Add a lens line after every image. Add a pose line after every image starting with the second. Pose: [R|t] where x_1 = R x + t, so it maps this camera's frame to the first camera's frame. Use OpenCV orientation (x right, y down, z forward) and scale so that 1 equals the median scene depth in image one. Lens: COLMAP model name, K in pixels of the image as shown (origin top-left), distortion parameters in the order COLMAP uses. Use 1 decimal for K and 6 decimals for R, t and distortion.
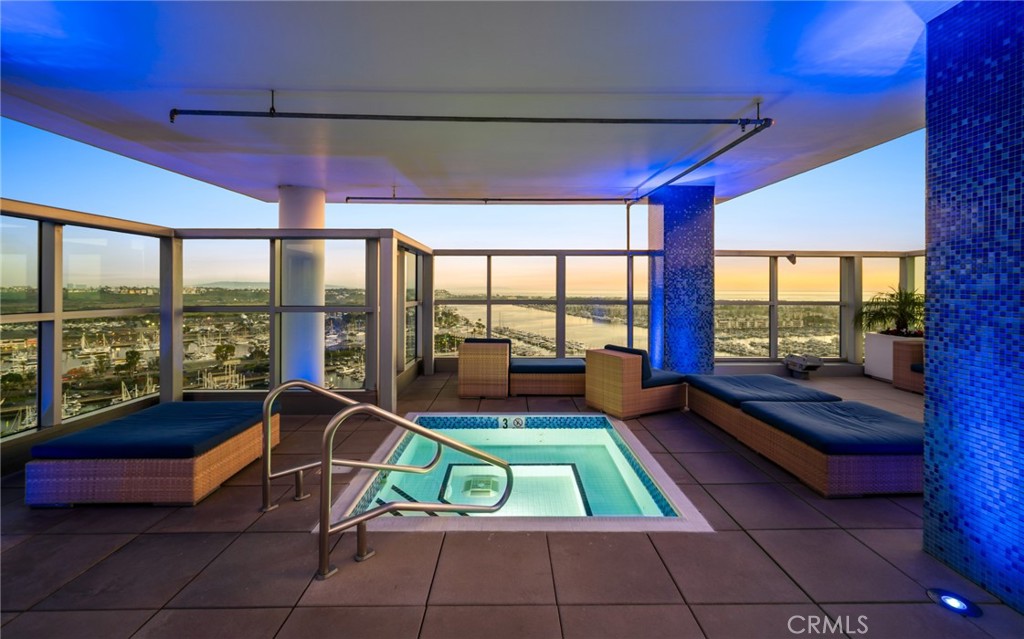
lens RADIAL K [[433.3, 0, 584.2], [0, 433.3, 295.0], [0, 0, 1]] dist [-0.005326, 0.001054]
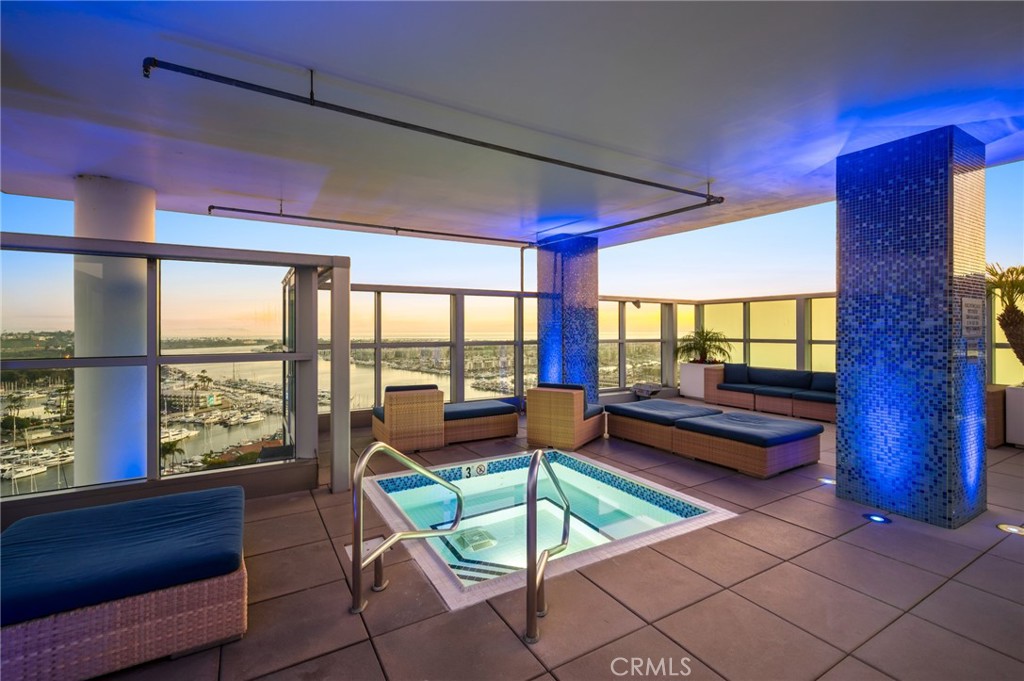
lens RADIAL K [[444.9, 0, 544.5], [0, 444.9, 337.5], [0, 0, 1]] dist [-0.003302, -0.000605]
pose [[0.867594, -0.013117, 0.497100, -0.511830], [0.011862, 0.999914, 0.005681, -0.000669], [-0.497132, 0.000967, 0.867675, 0.077362]]
